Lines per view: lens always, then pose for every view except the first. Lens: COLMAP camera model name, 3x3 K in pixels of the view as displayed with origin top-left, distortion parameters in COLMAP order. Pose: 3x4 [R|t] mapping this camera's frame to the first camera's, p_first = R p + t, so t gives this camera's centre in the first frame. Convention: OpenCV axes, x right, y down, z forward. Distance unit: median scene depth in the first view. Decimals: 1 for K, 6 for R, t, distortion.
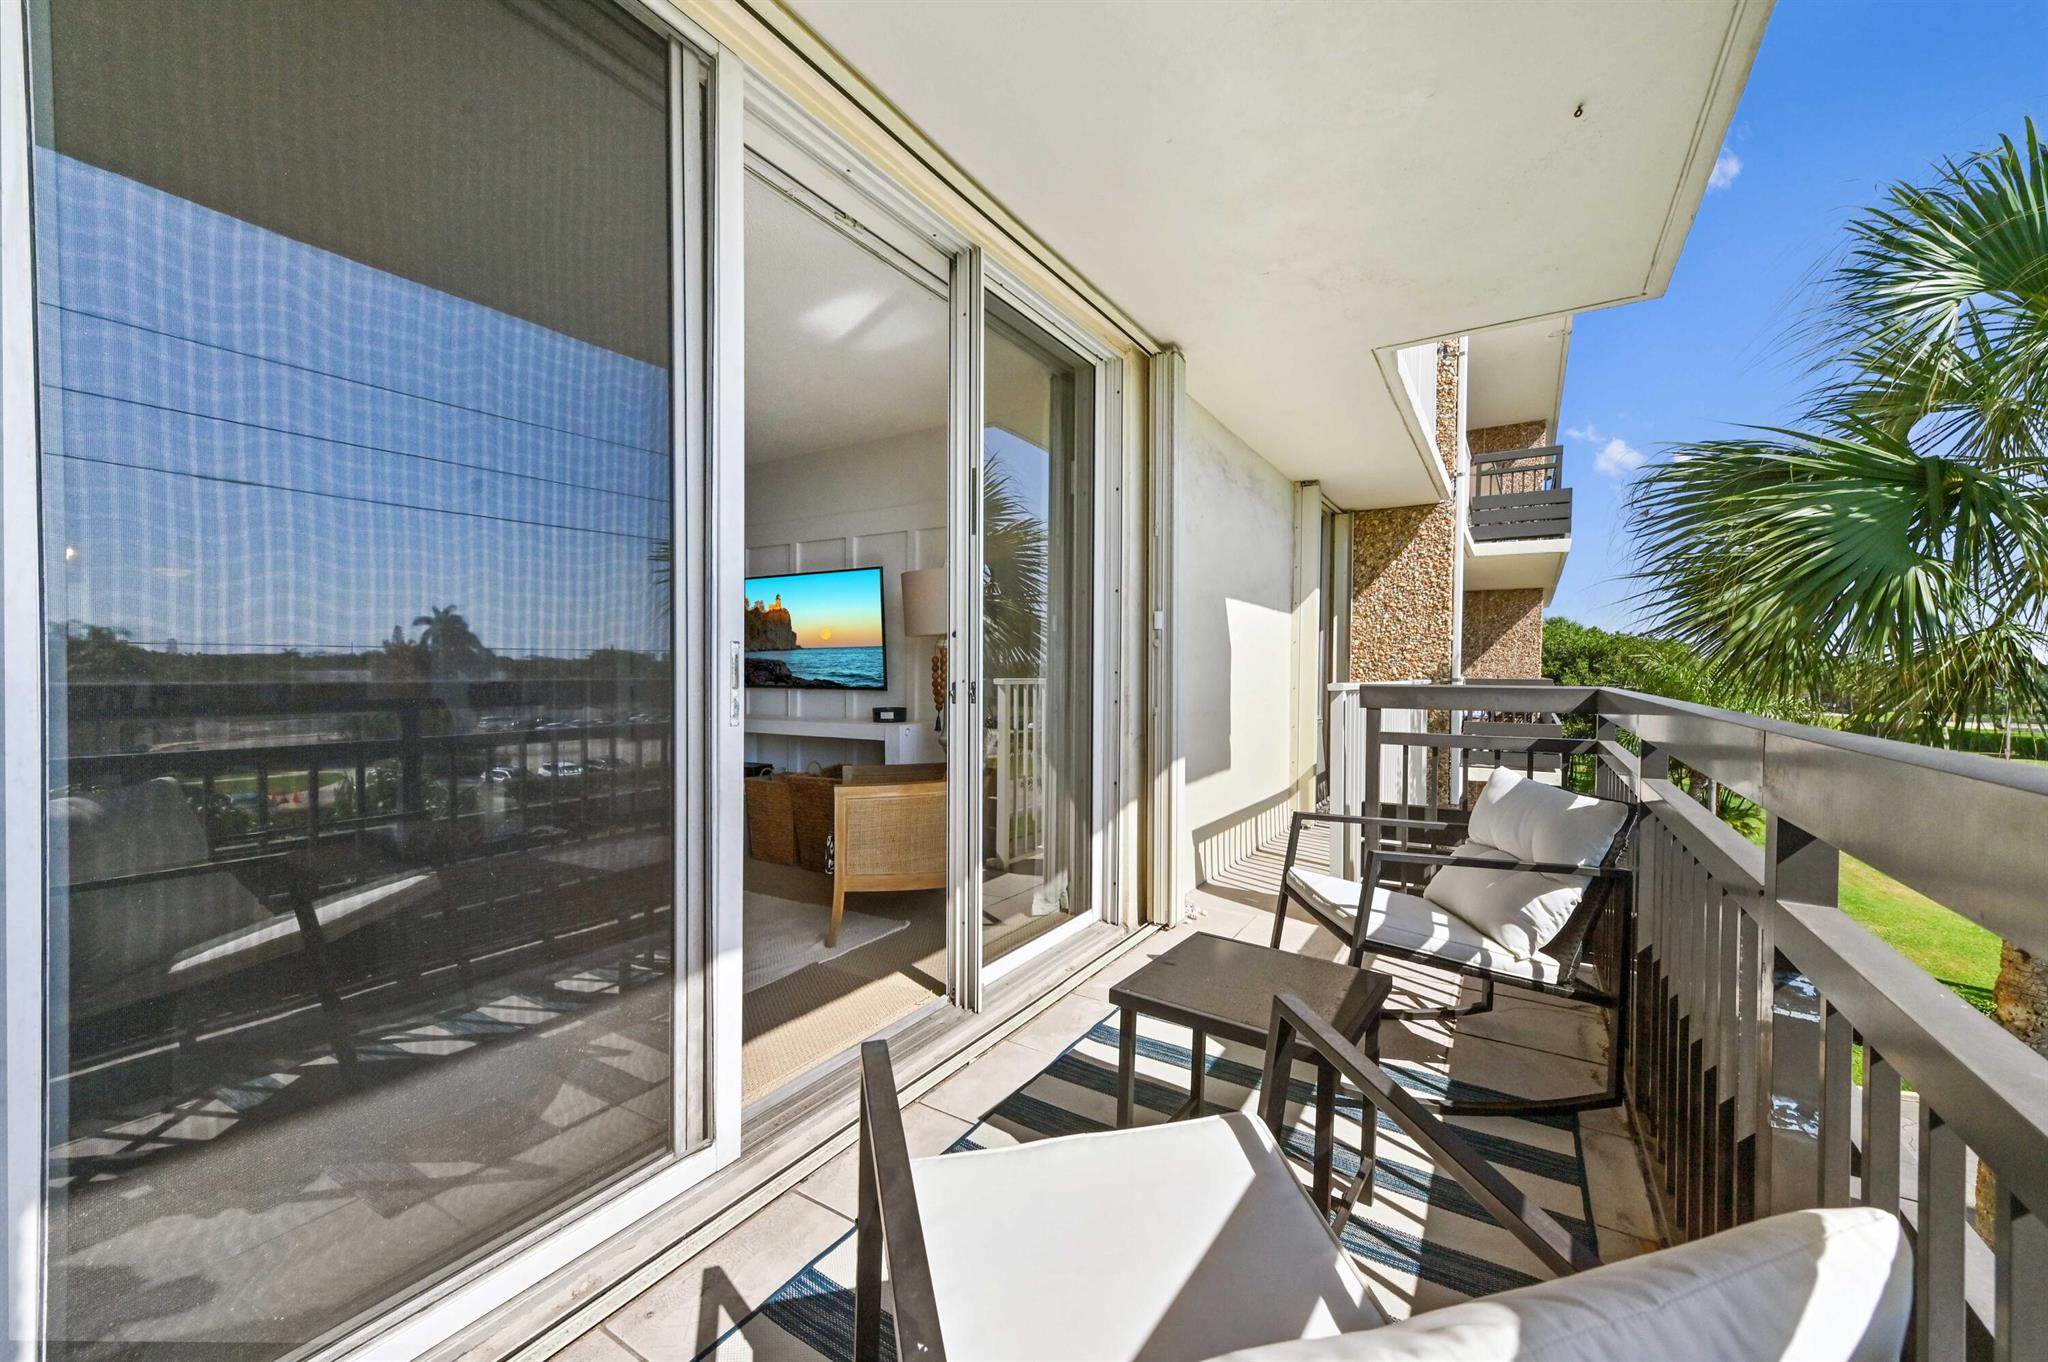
lens RADIAL K [[807.5, 0, 1021.8], [0, 807.5, 680.1], [0, 0, 1]] dist [0.000748, 0.000053]
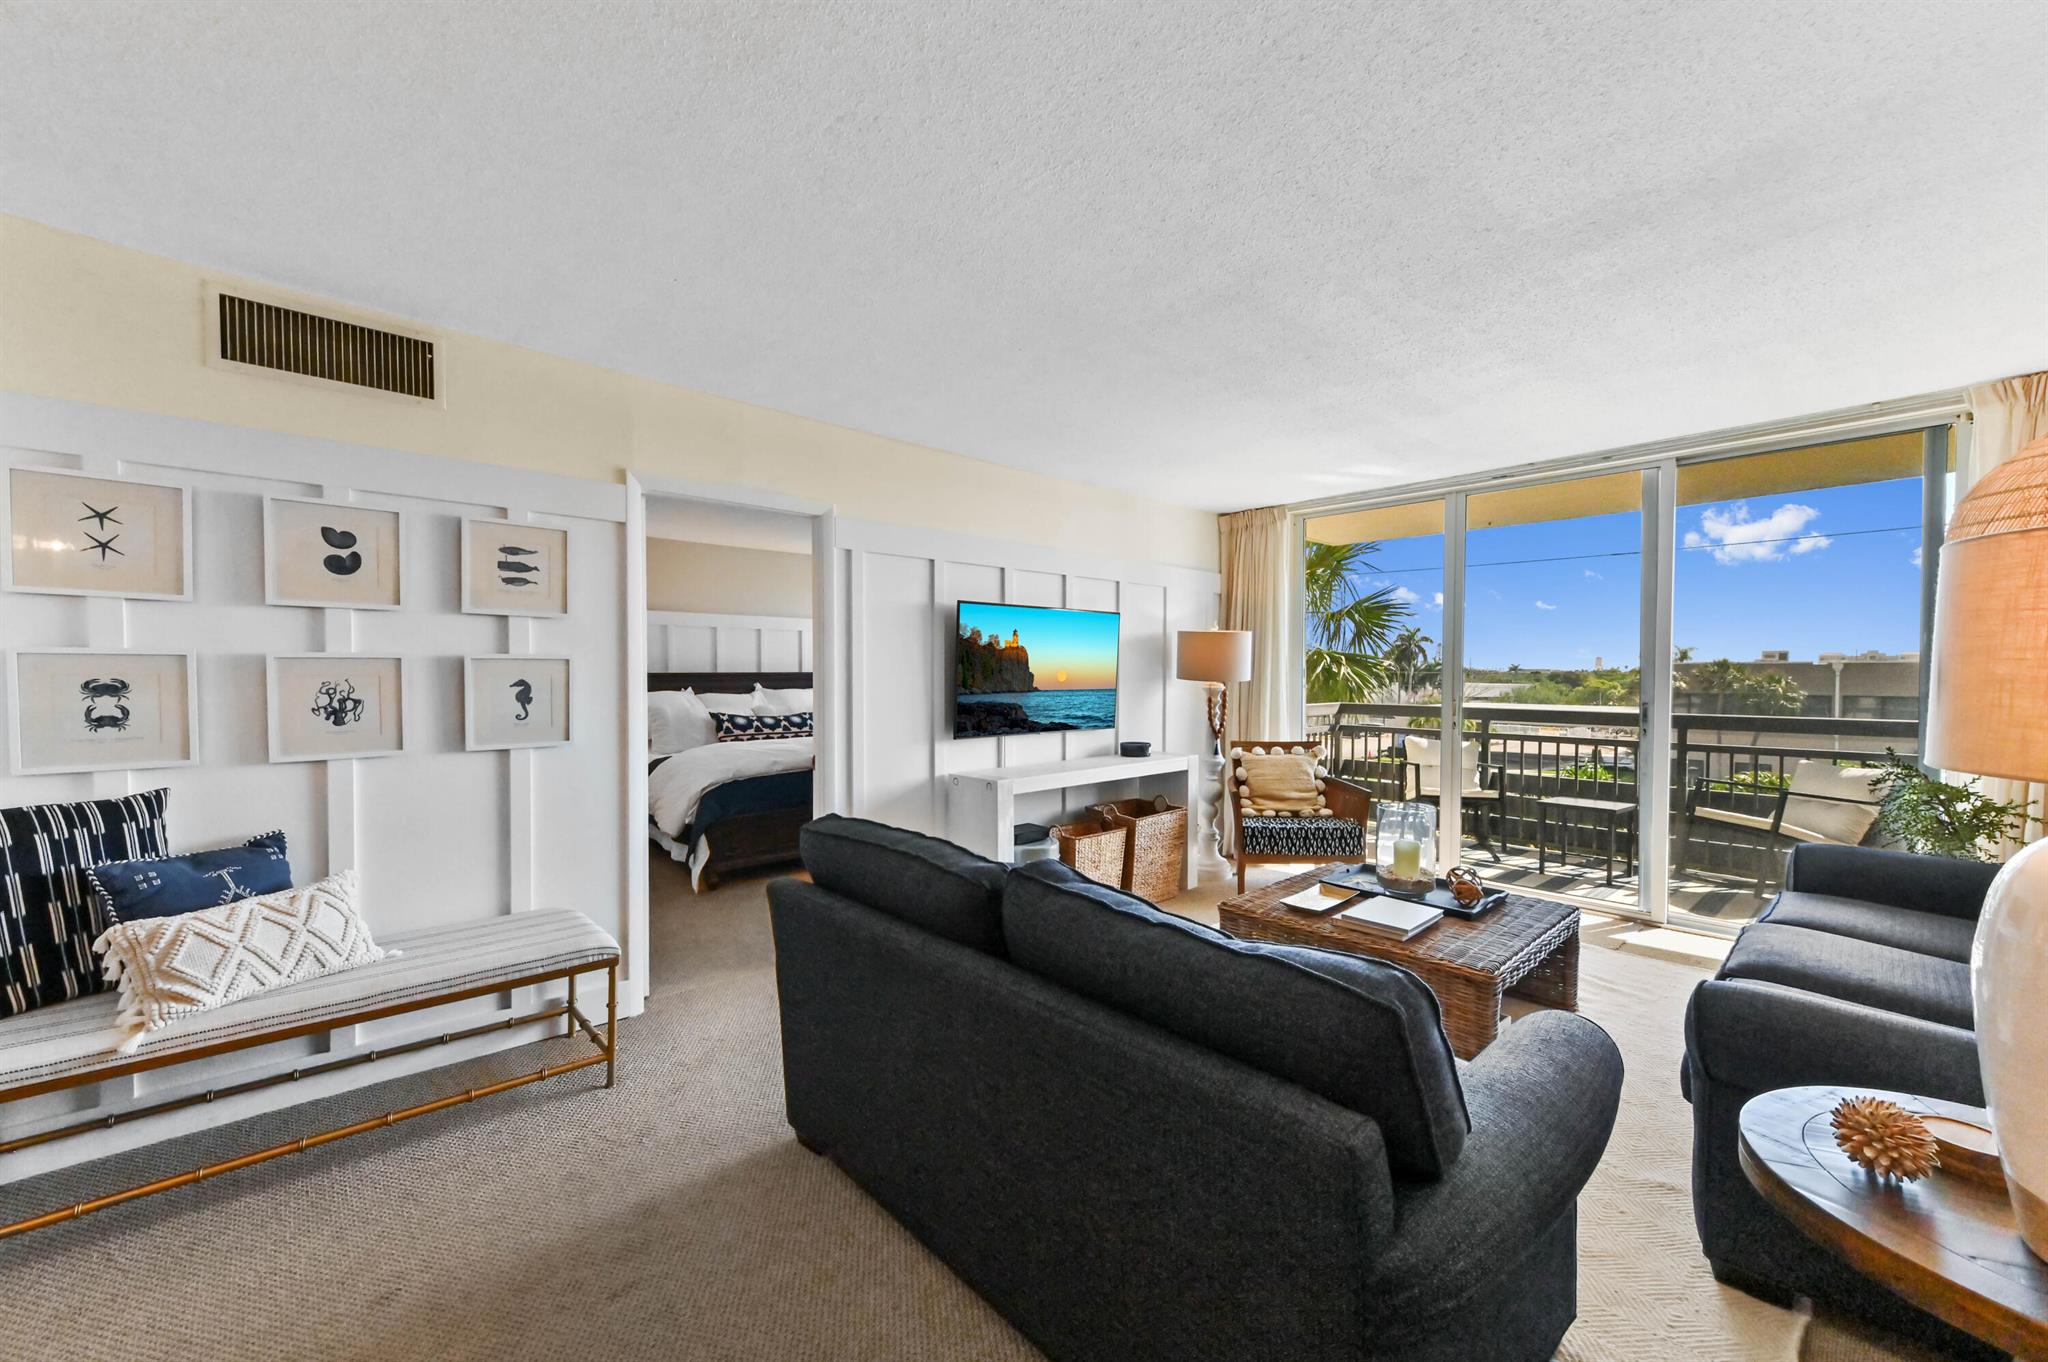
lens RADIAL K [[807.5, 0, 1028.7], [0, 807.5, 692.5], [0, 0, 1]] dist [0.000748, 0.000053]
pose [[0.276746, -0.016143, 0.960808, -1.169222], [0.010561, 0.999850, 0.013757, -0.049541], [-0.960885, 0.006340, 0.276875, 0.747628]]
